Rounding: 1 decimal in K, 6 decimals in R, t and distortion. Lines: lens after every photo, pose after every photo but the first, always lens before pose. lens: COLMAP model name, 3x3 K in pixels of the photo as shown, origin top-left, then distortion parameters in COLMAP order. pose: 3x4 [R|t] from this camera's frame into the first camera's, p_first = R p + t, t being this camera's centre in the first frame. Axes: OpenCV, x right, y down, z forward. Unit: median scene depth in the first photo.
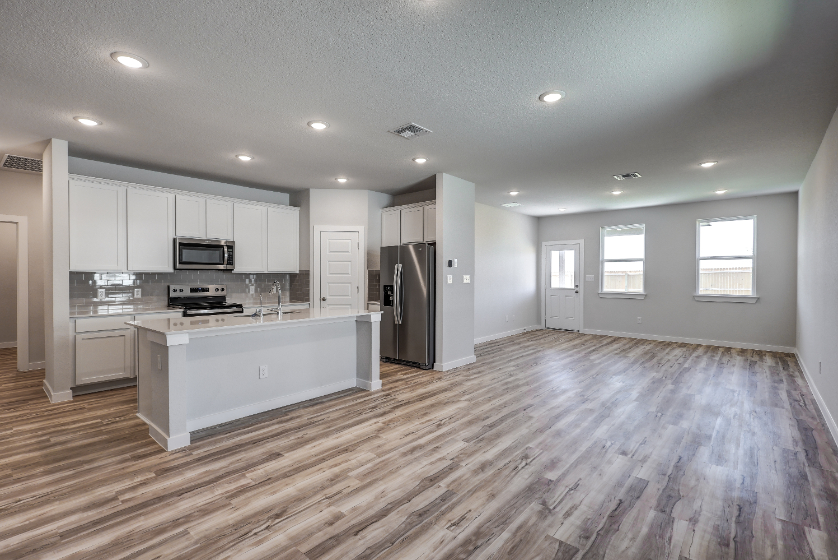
lens RADIAL K [[396.6, 0, 419.0], [0, 396.6, 280.0], [0, 0, 1]] dist [-0.000749, -0.000511]
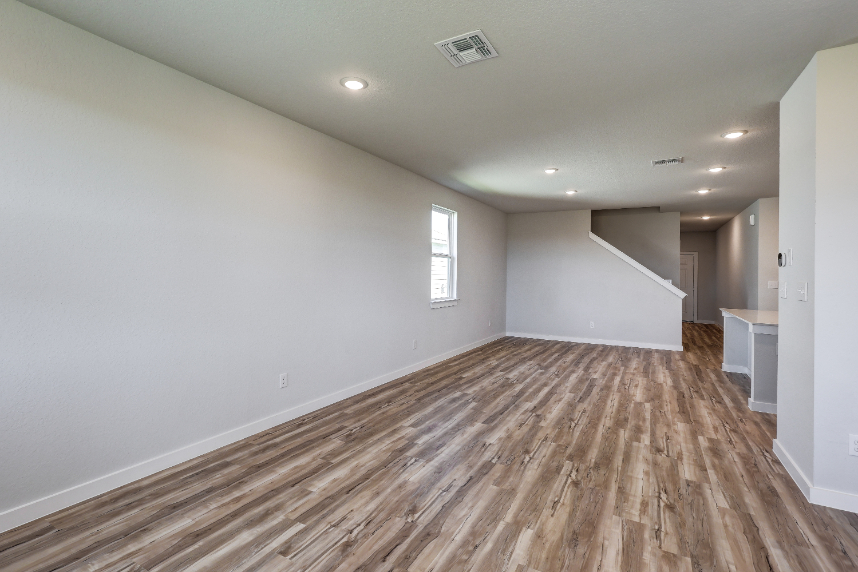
lens RADIAL K [[406.0, 0, 429.0], [0, 406.0, 286.0], [0, 0, 1]] dist [-0.000749, -0.000511]
pose [[-0.978495, -0.009329, -0.206061, 0.632761], [-0.017523, 0.999125, 0.037977, -0.019737], [0.205526, 0.040771, -0.977802, 1.375859]]
